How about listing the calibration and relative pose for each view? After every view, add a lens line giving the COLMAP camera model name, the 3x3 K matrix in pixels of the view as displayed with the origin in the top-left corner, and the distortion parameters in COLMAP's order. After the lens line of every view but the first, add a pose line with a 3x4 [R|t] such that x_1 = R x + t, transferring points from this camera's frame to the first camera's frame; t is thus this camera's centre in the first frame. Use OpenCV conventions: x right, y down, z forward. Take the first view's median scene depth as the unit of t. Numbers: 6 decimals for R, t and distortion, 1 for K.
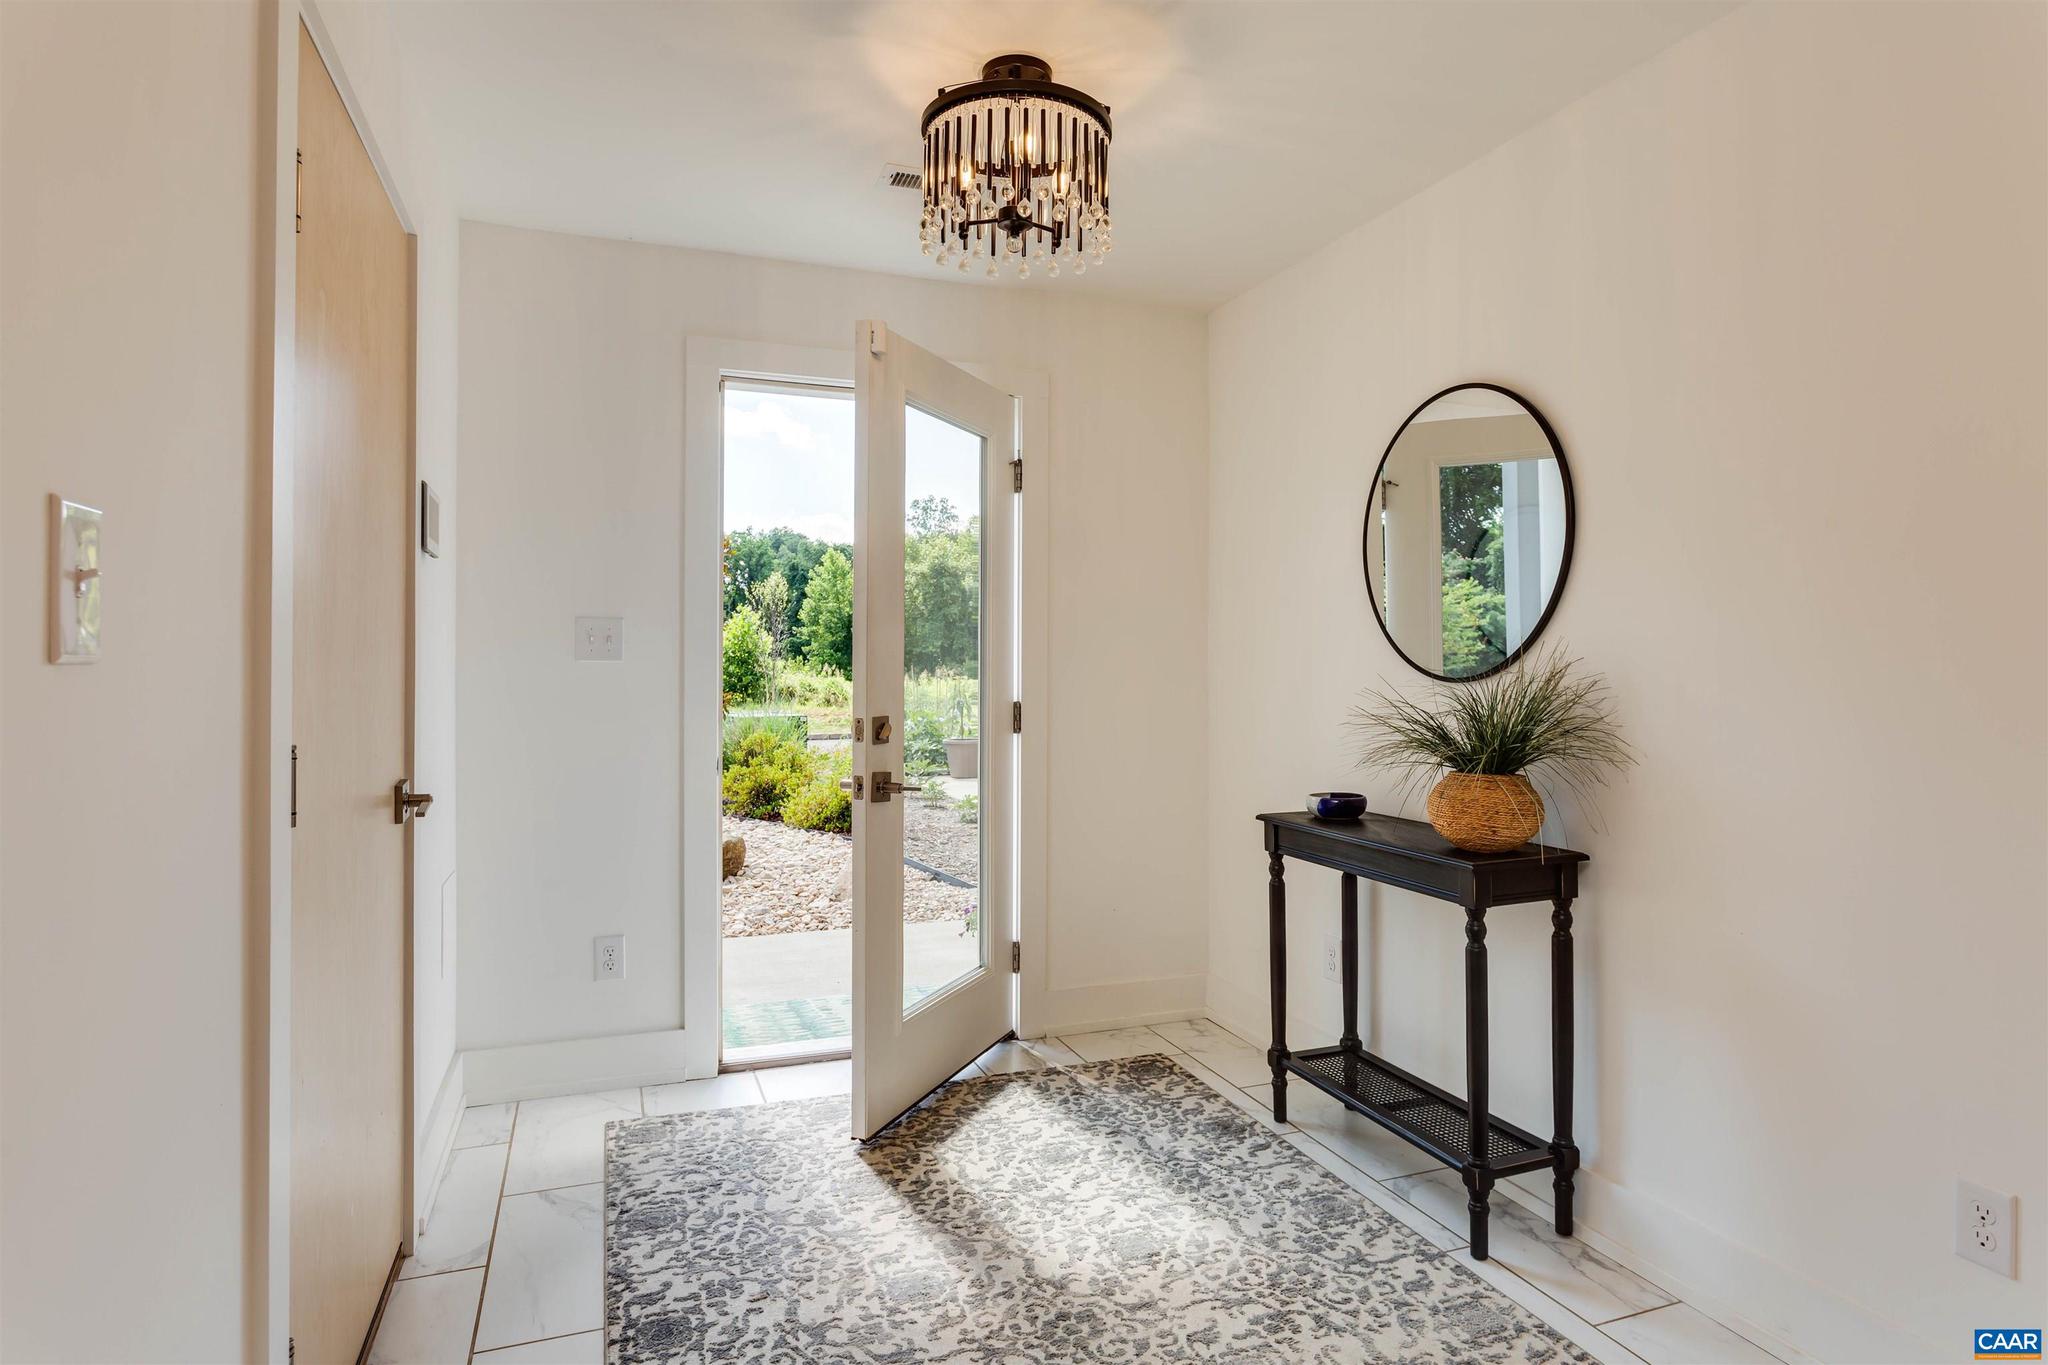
lens RADIAL K [[1110.1, 0, 1022.1], [0, 1110.1, 671.1], [0, 0, 1]] dist [-0.012977, 0.000561]
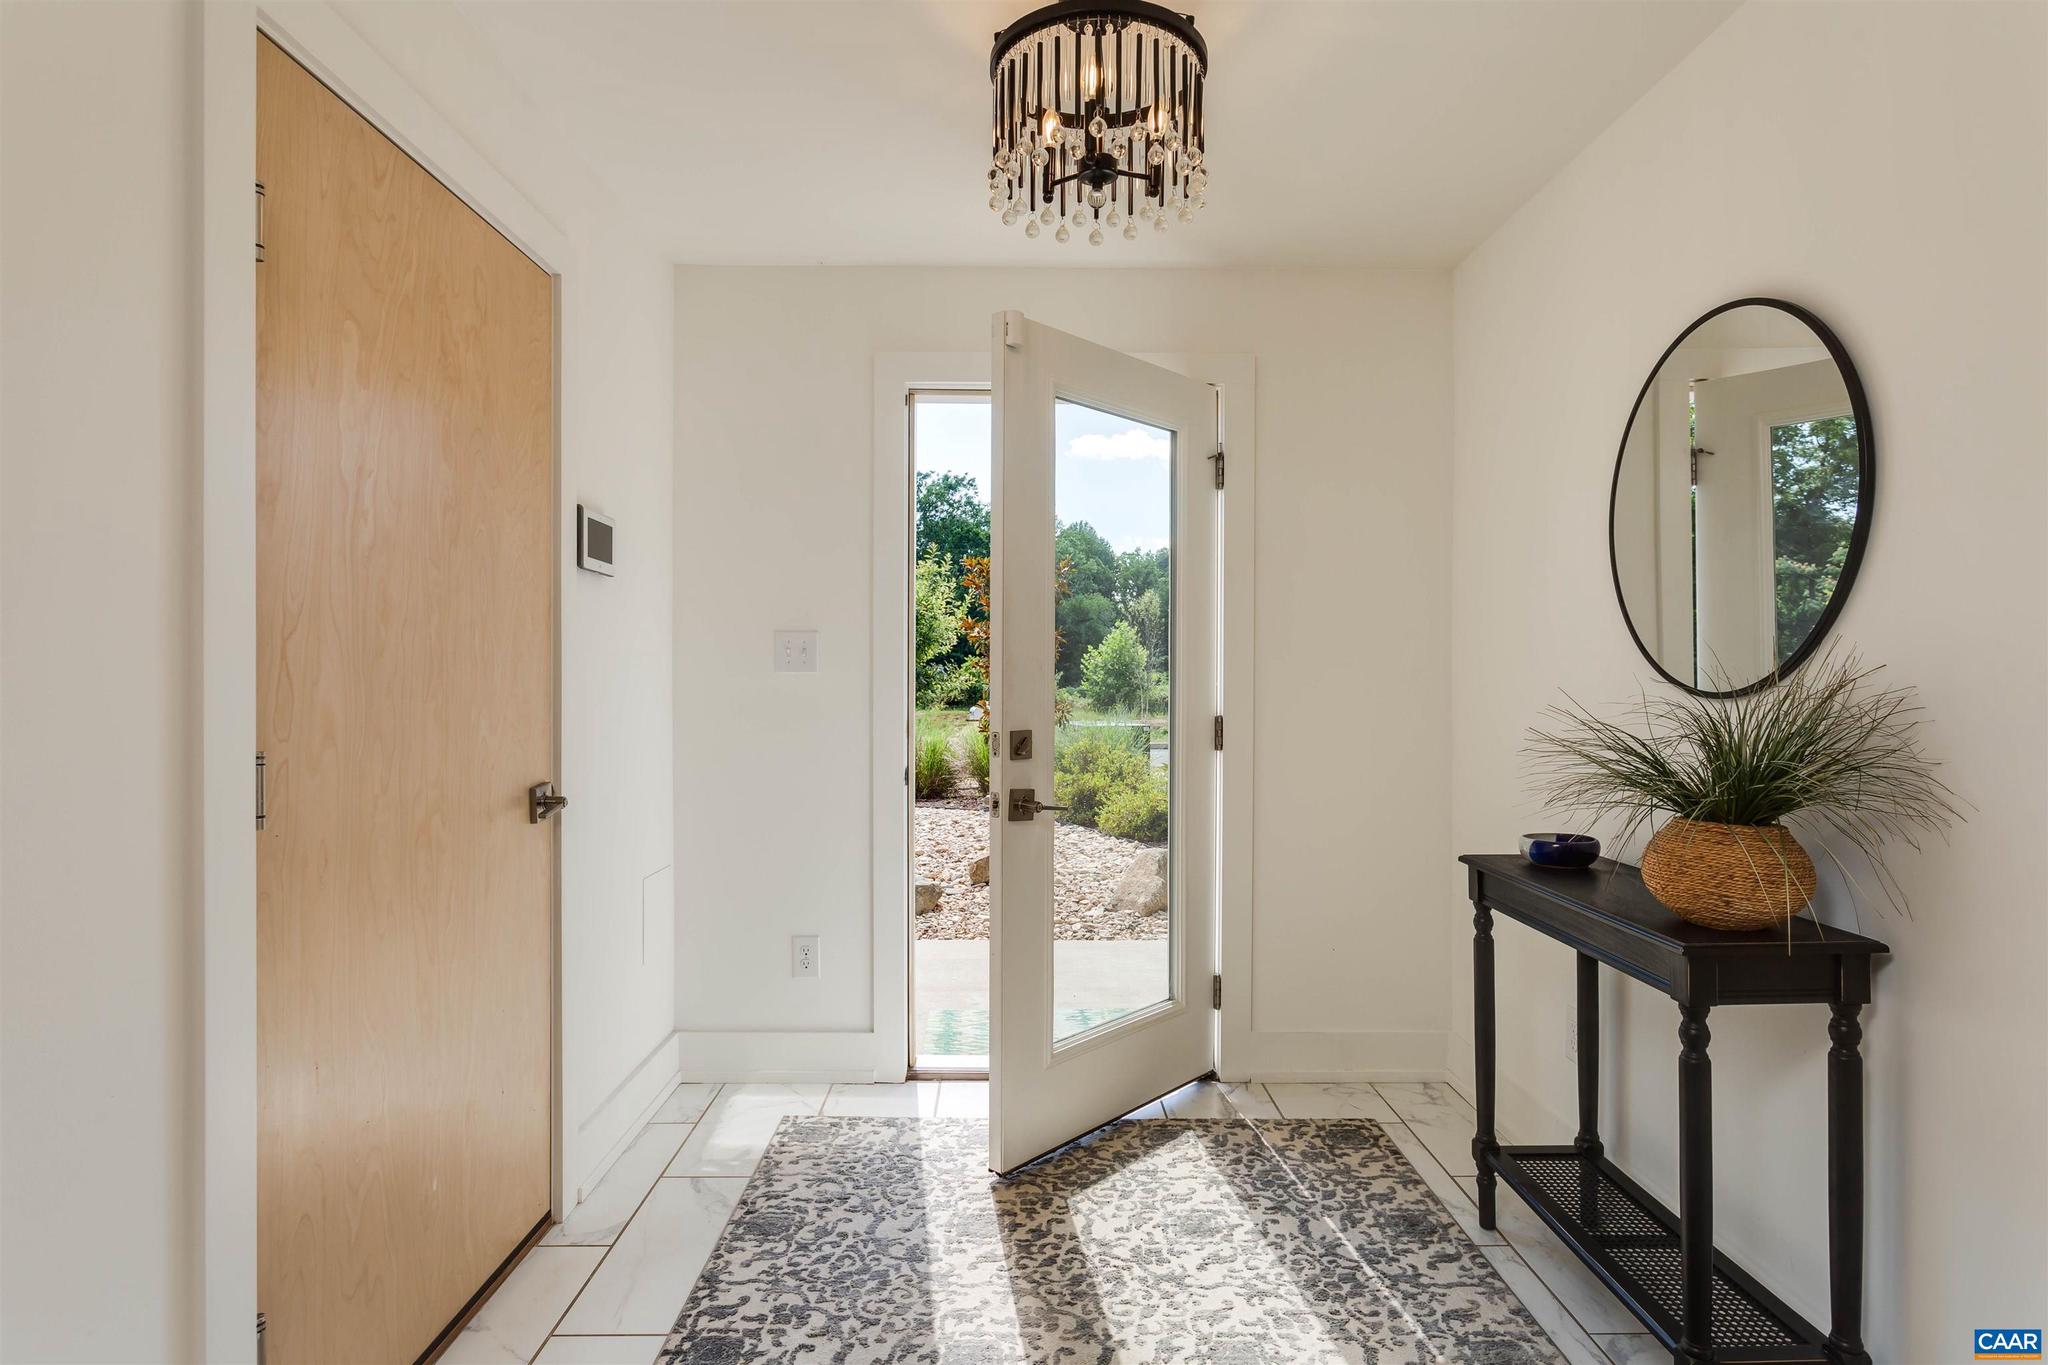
lens RADIAL K [[1058.3, 0, 1028.2], [0, 1058.3, 690.4], [0, 0, 1]] dist [-0.004246, 0.000045]
pose [[0.941321, 0.004419, -0.337483, 0.183046], [-0.002075, 0.999971, 0.007308, 0.000098], [0.337506, -0.006179, 0.941303, 0.150467]]
